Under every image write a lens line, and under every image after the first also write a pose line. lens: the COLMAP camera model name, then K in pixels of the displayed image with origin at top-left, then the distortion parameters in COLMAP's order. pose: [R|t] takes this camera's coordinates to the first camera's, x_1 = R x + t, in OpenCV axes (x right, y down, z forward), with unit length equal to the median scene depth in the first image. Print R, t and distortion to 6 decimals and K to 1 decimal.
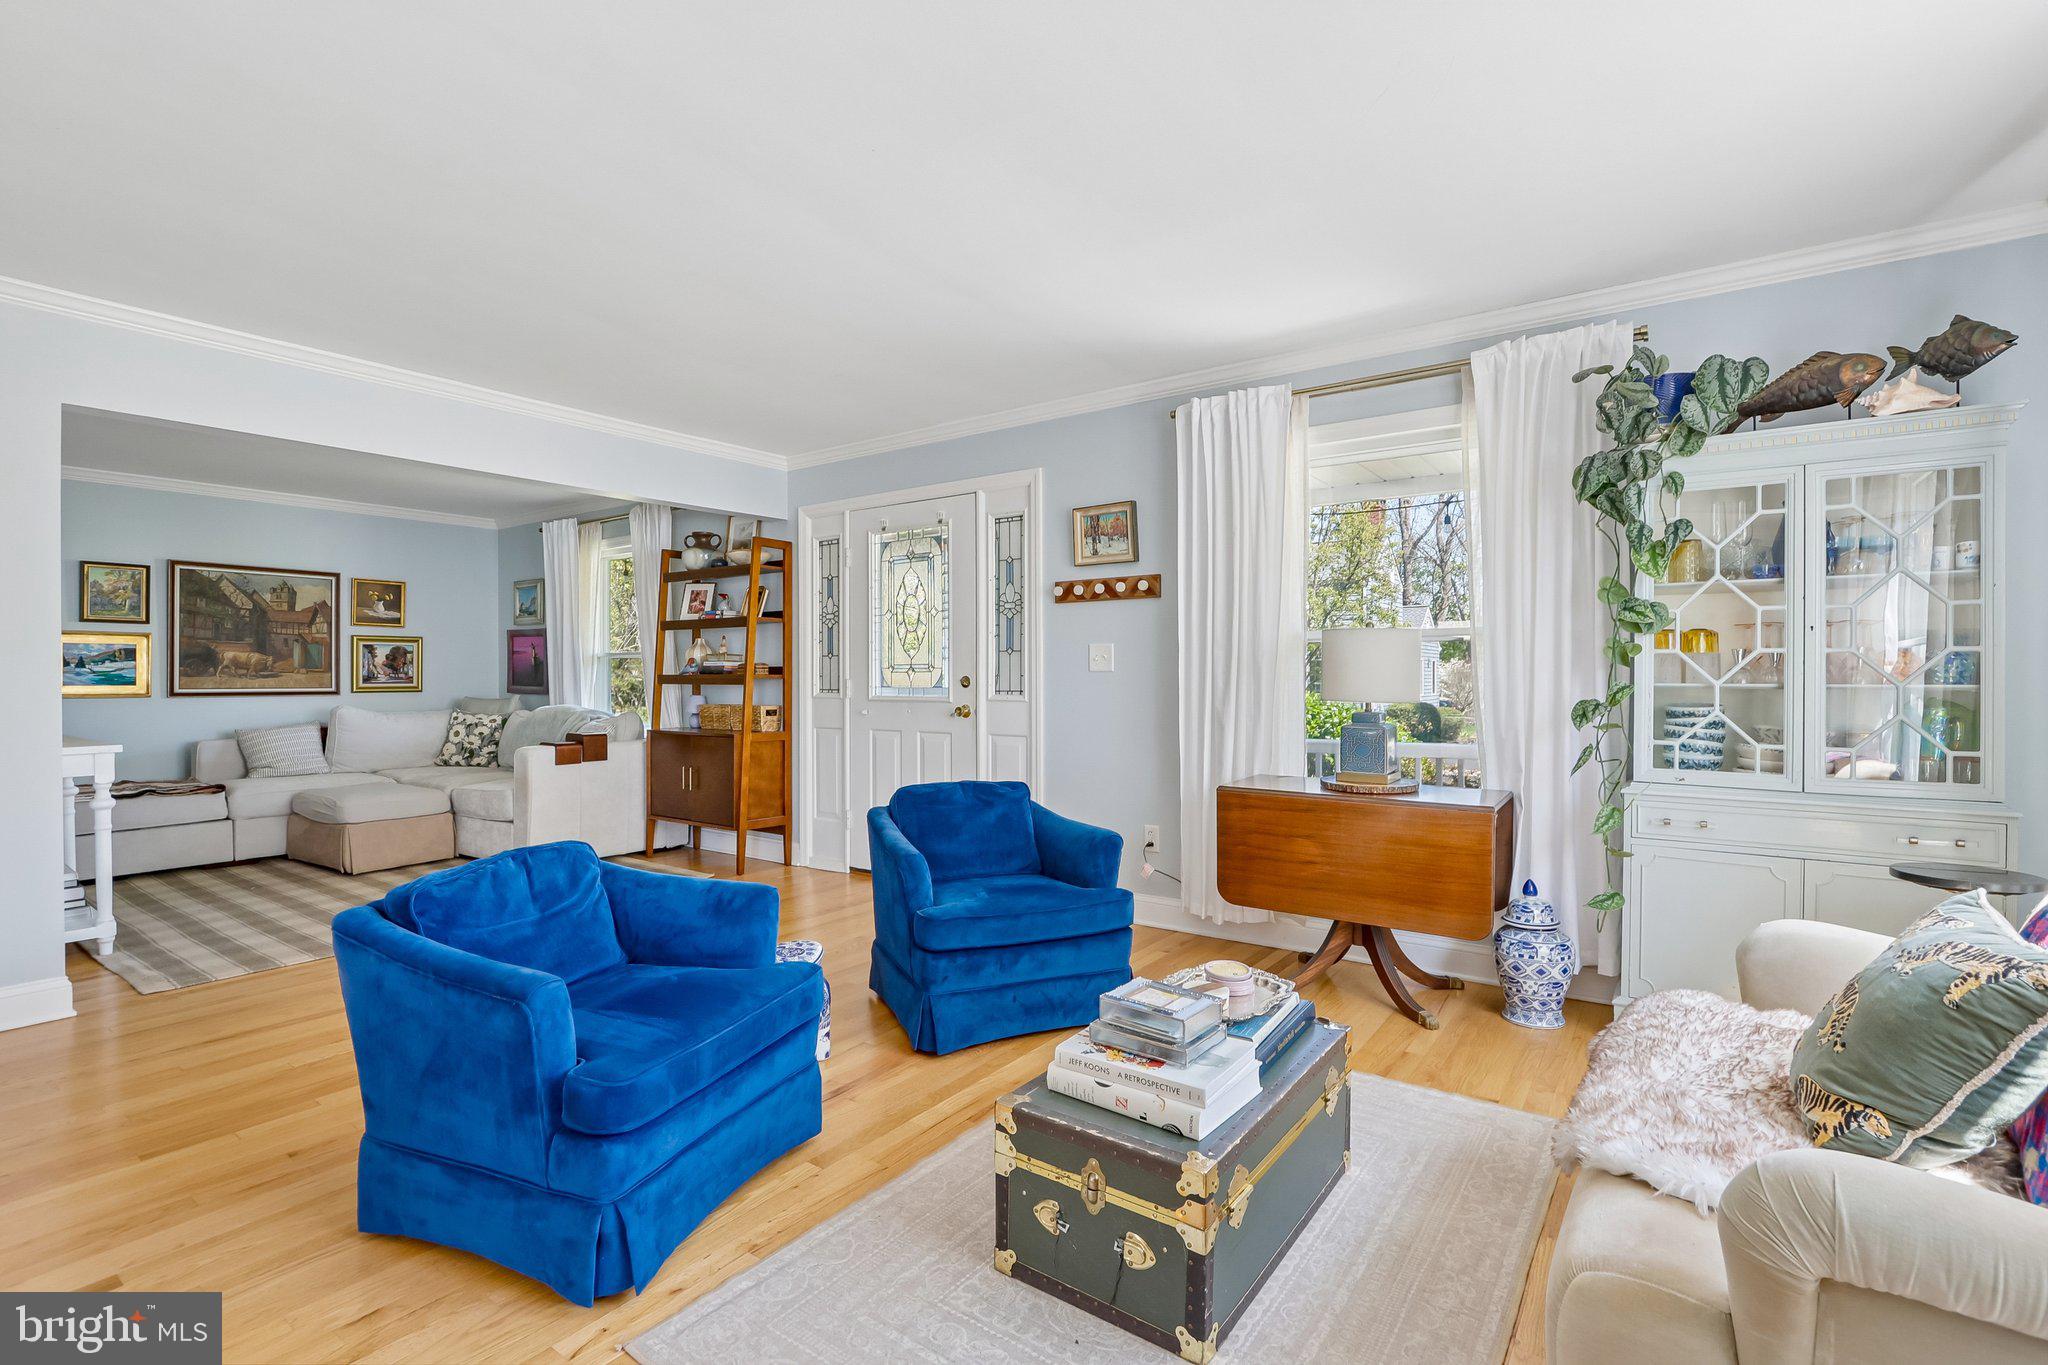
lens RADIAL K [[937.6, 0, 1019.4], [0, 937.6, 684.3], [0, 0, 1]] dist [-0.013235, 0.000063]
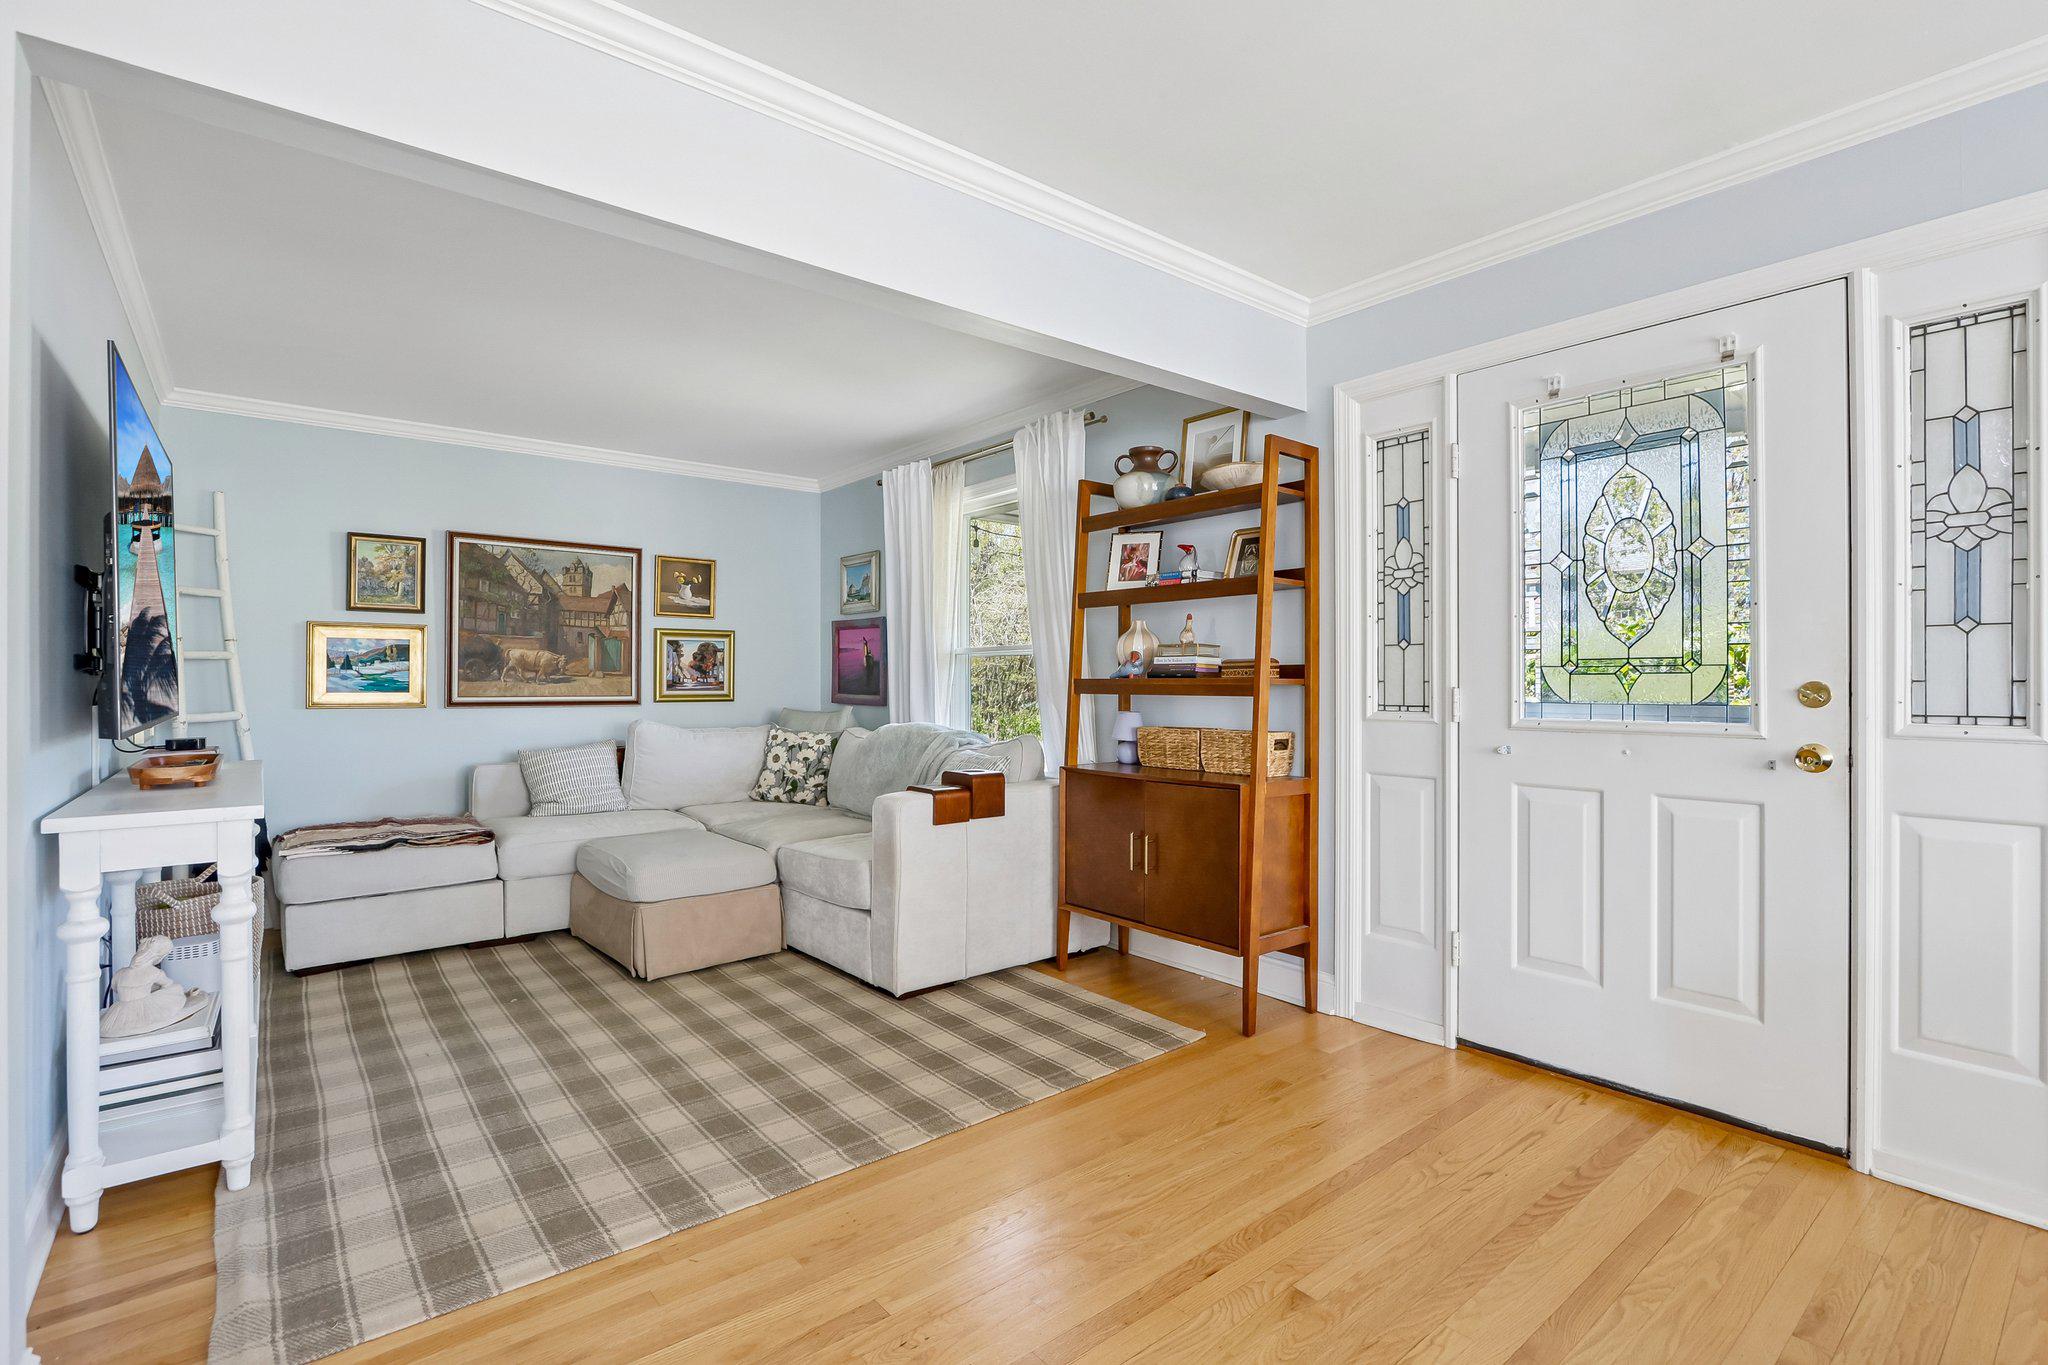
lens RADIAL K [[939.0, 0, 1016.8], [0, 939.0, 683.5], [0, 0, 1]] dist [-0.016779, 0.000119]
pose [[0.965118, 0.001657, -0.261812, -0.254695], [-0.003563, 0.999970, -0.006807, -0.002727], [0.261793, 0.007503, 0.965095, 0.375362]]
